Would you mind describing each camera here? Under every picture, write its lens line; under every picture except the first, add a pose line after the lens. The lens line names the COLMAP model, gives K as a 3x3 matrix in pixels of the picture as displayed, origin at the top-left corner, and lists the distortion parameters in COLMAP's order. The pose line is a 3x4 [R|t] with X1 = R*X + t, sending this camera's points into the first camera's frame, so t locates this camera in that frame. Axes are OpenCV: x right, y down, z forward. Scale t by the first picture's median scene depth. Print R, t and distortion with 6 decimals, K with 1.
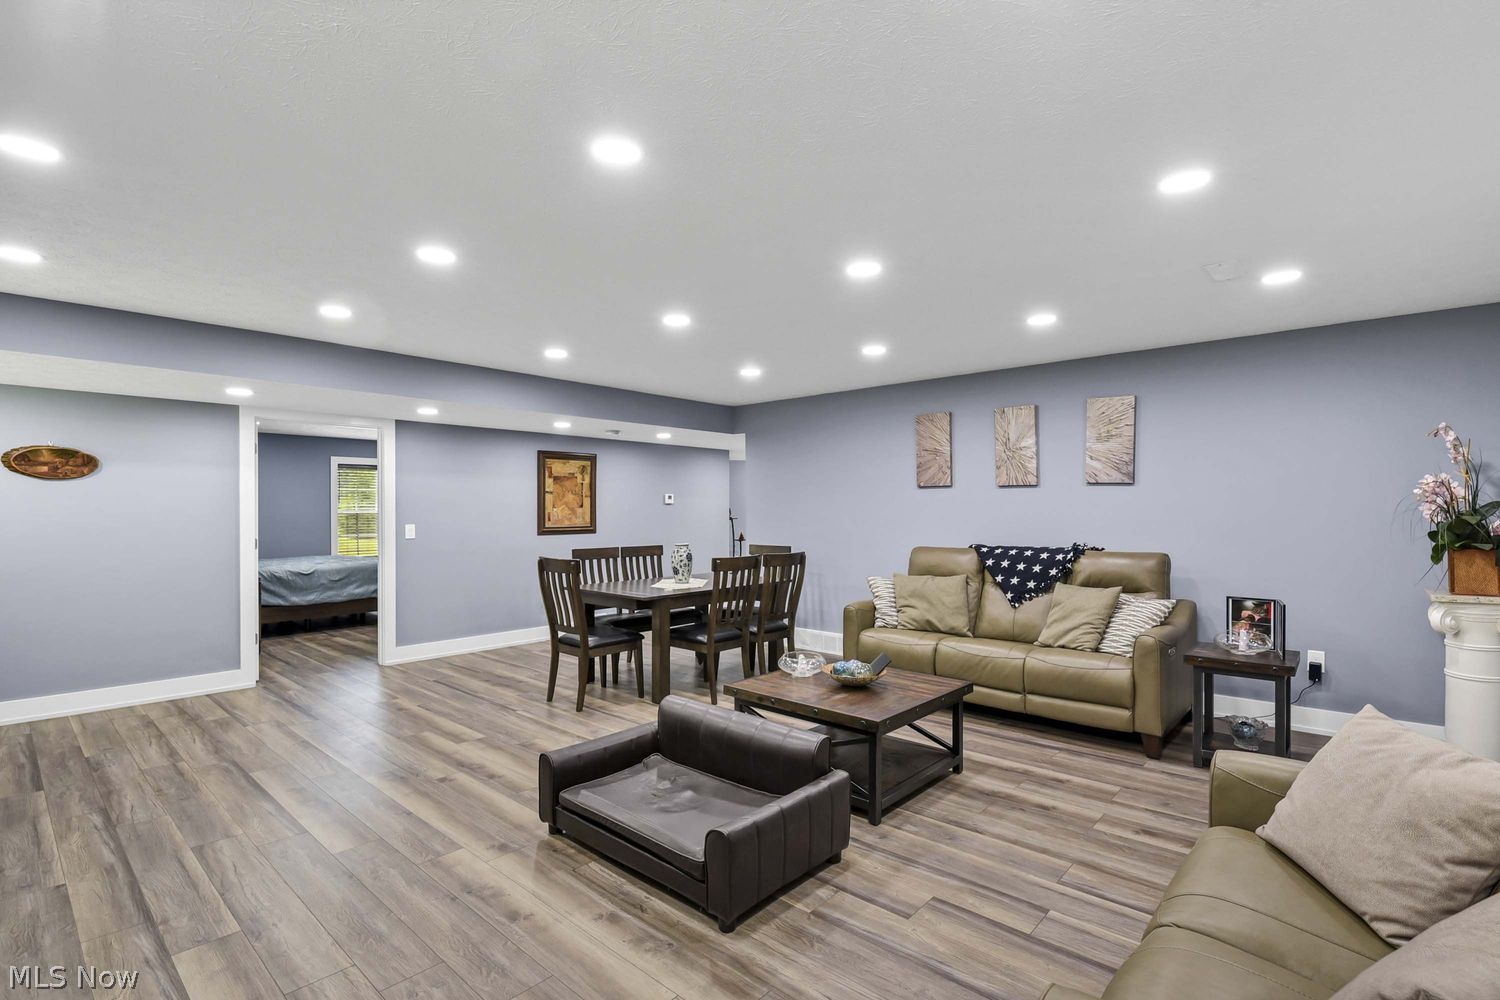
lens RADIAL K [[683.5, 0, 754.5], [0, 683.5, 507.7], [0, 0, 1]] dist [-0.011937, -0.004633]
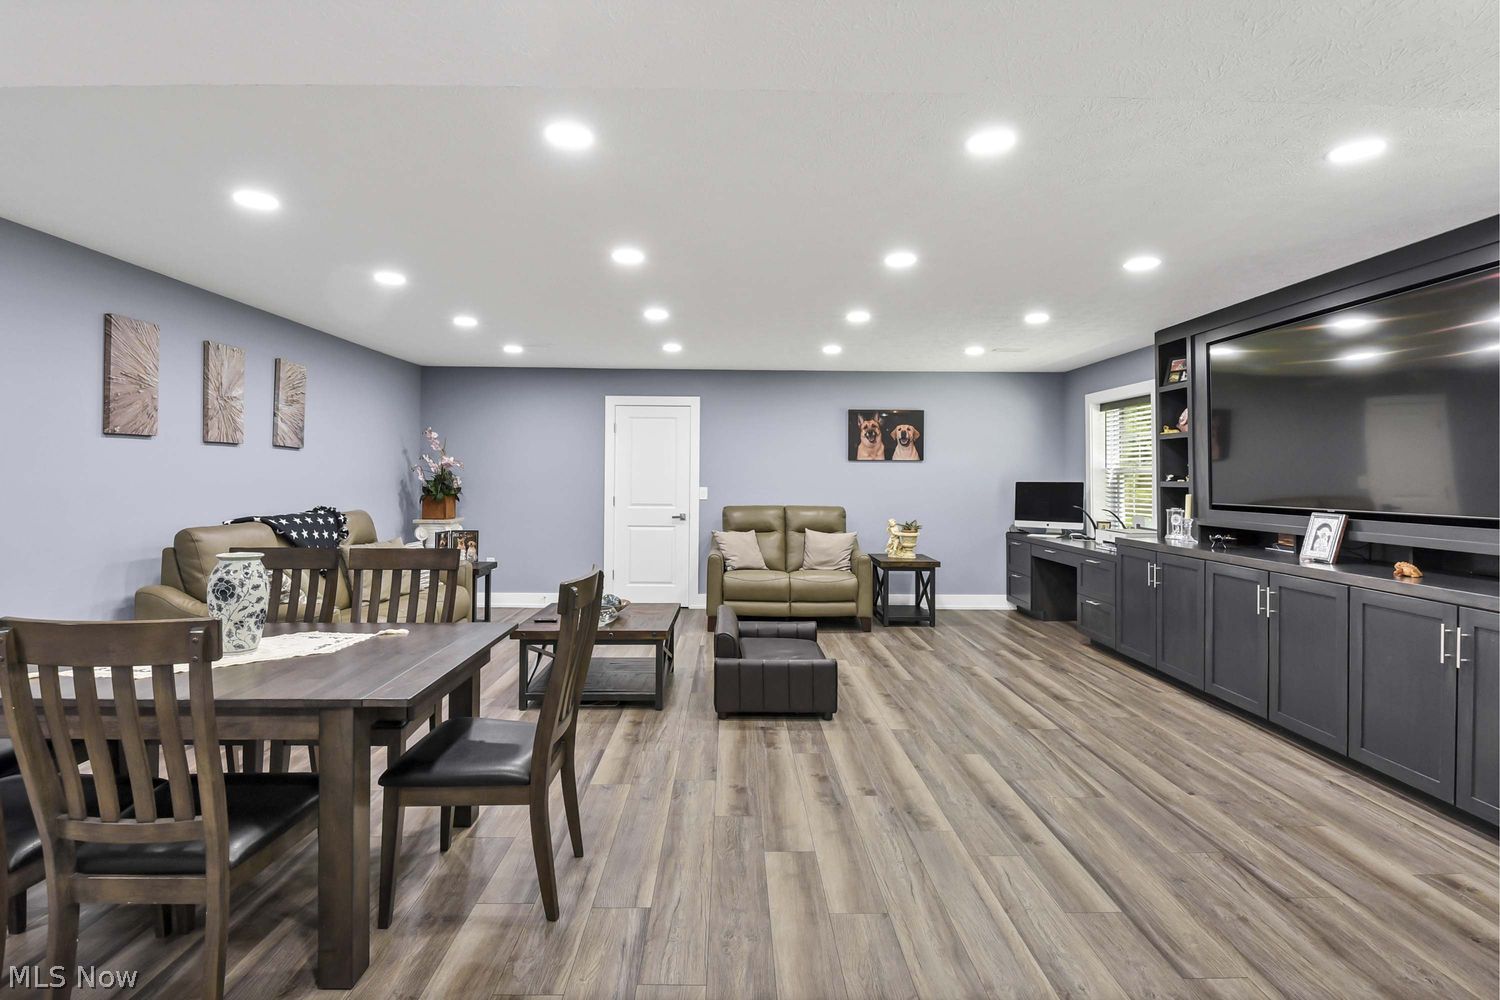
lens RADIAL K [[714.8, 0, 742.6], [0, 714.8, 475.3], [0, 0, 1]] dist [-0.004638, -0.005709]
pose [[-0.672318, -0.004089, 0.740252, -0.988323], [-0.008745, 0.999959, -0.002420, 0.003610], [-0.740211, -0.008100, -0.672326, 1.682774]]
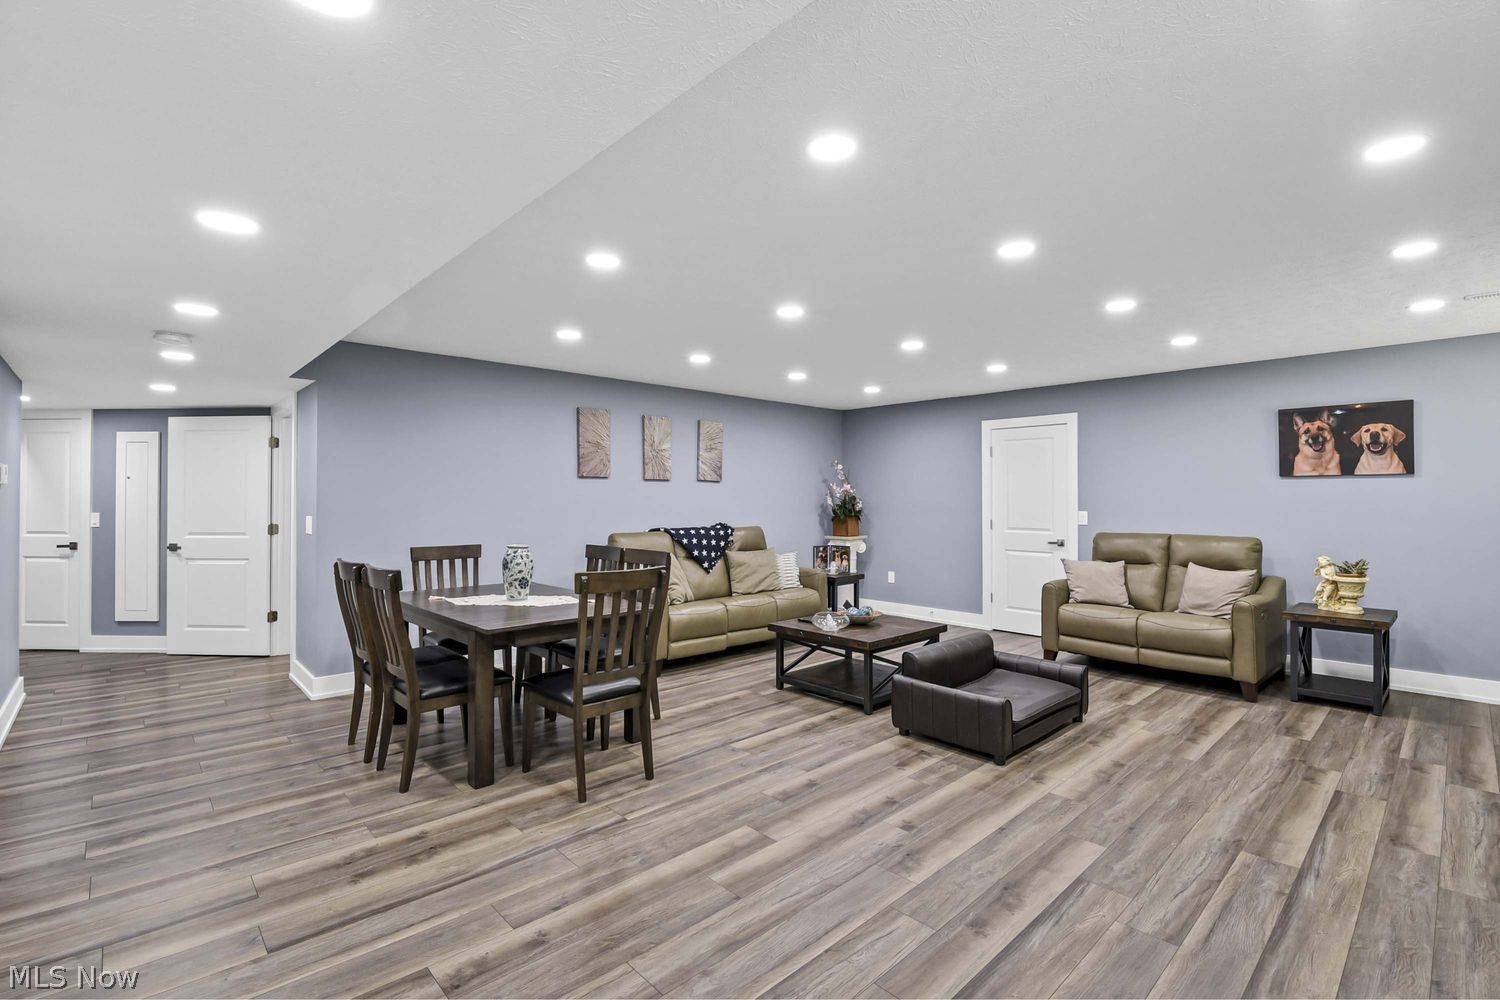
lens RADIAL K [[683.5, 0, 739.5], [0, 683.5, 502.7], [0, 0, 1]] dist [-0.011937, -0.004633]
pose [[0.107948, -0.006231, 0.994137, -1.264590], [-0.001533, 0.999978, 0.006434, 0.001544], [-0.994155, -0.002219, 0.107936, 1.086016]]
